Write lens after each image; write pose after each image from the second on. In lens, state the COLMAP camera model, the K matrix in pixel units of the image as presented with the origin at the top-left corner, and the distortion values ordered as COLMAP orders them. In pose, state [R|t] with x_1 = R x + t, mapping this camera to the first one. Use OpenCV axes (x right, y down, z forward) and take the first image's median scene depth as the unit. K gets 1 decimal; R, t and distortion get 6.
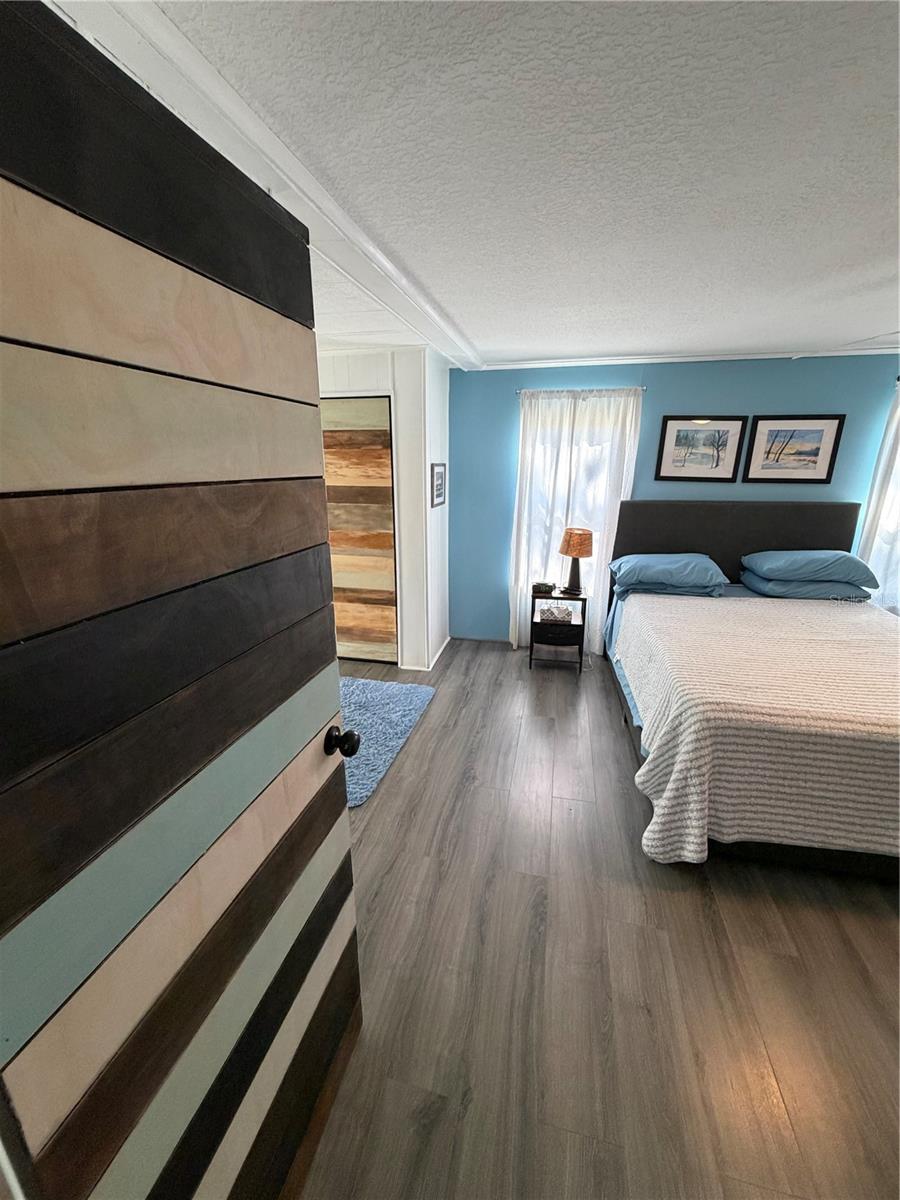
lens RADIAL K [[478.9, 0, 450.1], [0, 478.9, 597.2], [0, 0, 1]] dist [-0.000579, 0.000541]
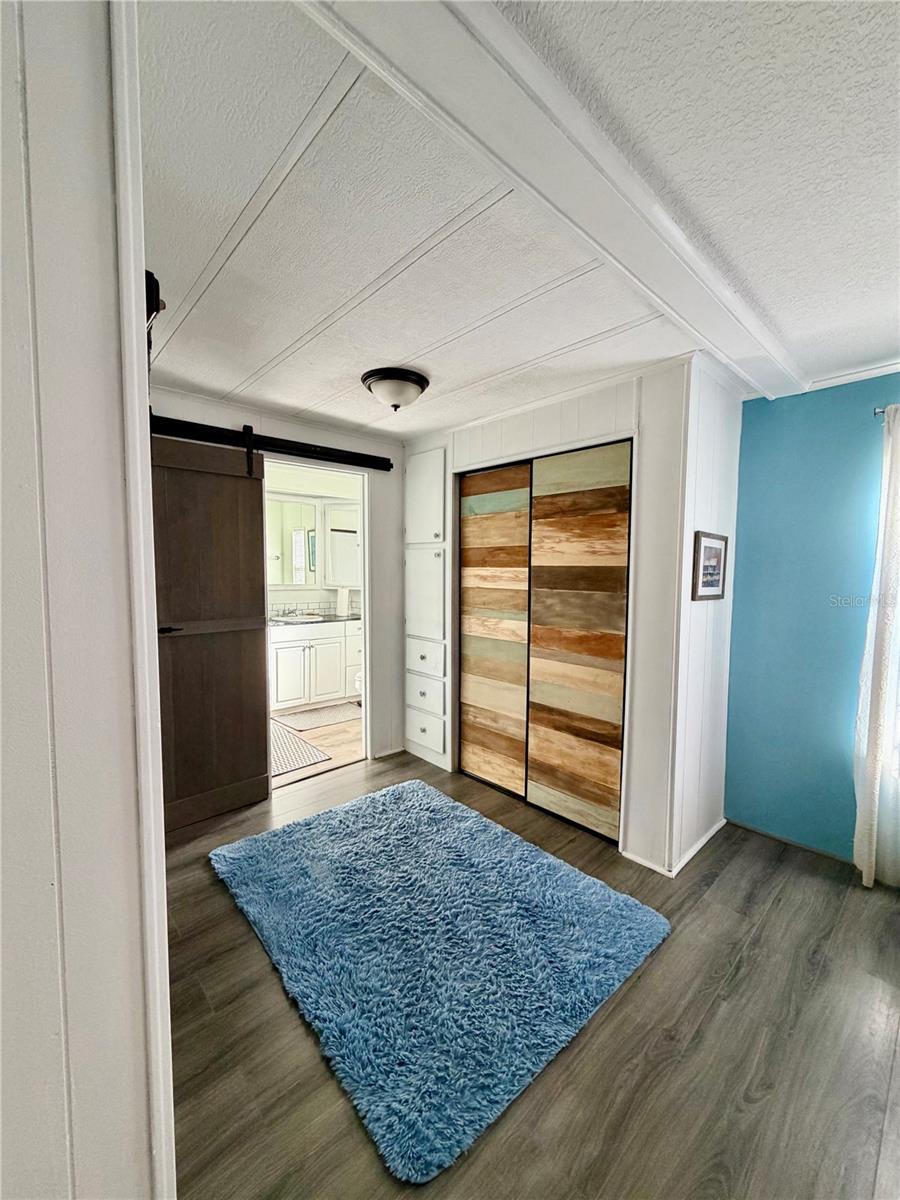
lens RADIAL K [[478.9, 0, 450.1], [0, 478.9, 597.2], [0, 0, 1]] dist [-0.000579, 0.000541]
pose [[0.827301, 0.039098, -0.560396, 0.049437], [-0.167833, 0.969216, -0.180148, -0.026389], [0.536101, 0.243090, 0.808395, 0.329964]]
